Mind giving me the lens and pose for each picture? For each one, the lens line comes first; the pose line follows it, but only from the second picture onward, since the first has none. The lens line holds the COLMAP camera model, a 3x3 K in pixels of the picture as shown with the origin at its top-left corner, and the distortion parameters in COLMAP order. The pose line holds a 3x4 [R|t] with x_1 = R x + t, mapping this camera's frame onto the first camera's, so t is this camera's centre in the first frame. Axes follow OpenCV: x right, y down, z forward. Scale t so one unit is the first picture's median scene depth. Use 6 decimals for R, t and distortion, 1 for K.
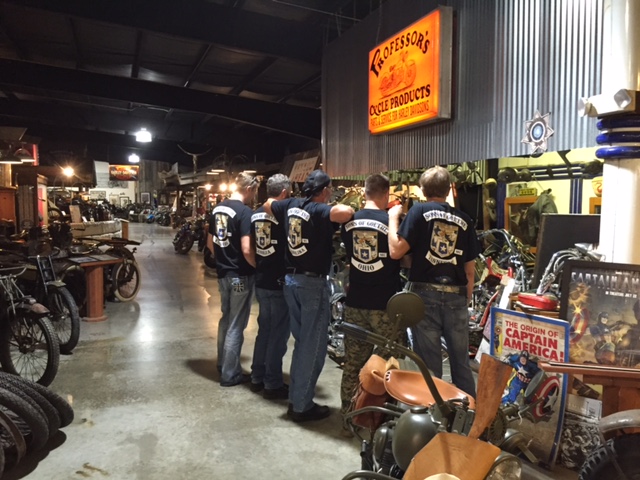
lens RADIAL K [[547.8, 0, 320.3], [0, 547.8, 242.0], [0, 0, 1]] dist [0.073020, -0.103527]
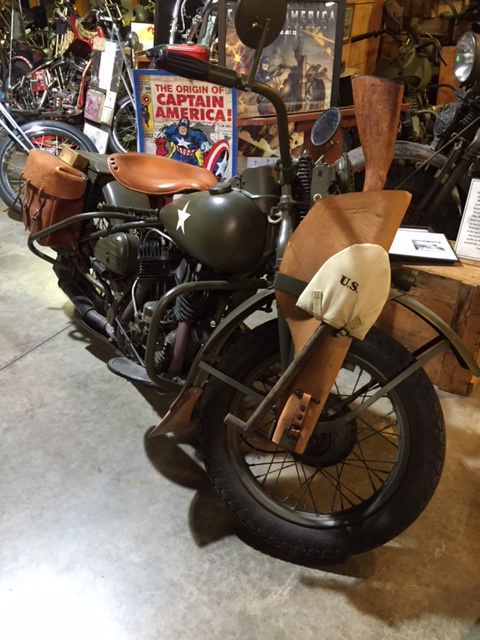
lens RADIAL K [[547.8, 0, 242.8], [0, 547.8, 319.8], [0, 0, 1]] dist [0.073020, -0.103527]
pose [[0.754837, -0.344212, 0.558335, -0.129223], [0.044761, 0.876283, 0.479712, 0.052620], [-0.654383, -0.337113, 0.676859, 0.207770]]
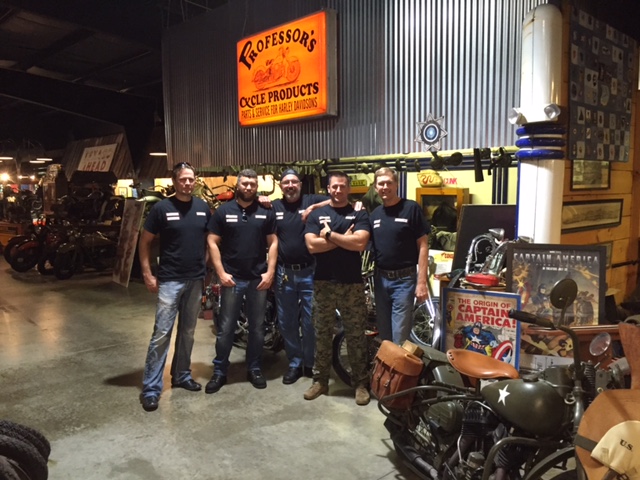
lens RADIAL K [[547.8, 0, 321.2], [0, 547.8, 240.9], [0, 0, 1]] dist [0.073020, -0.103527]
pose [[0.917181, -0.047147, 0.395672, -0.328206], [0.040046, 0.998854, 0.026193, -0.016676], [-0.396453, -0.008178, 0.918018, 0.050244]]
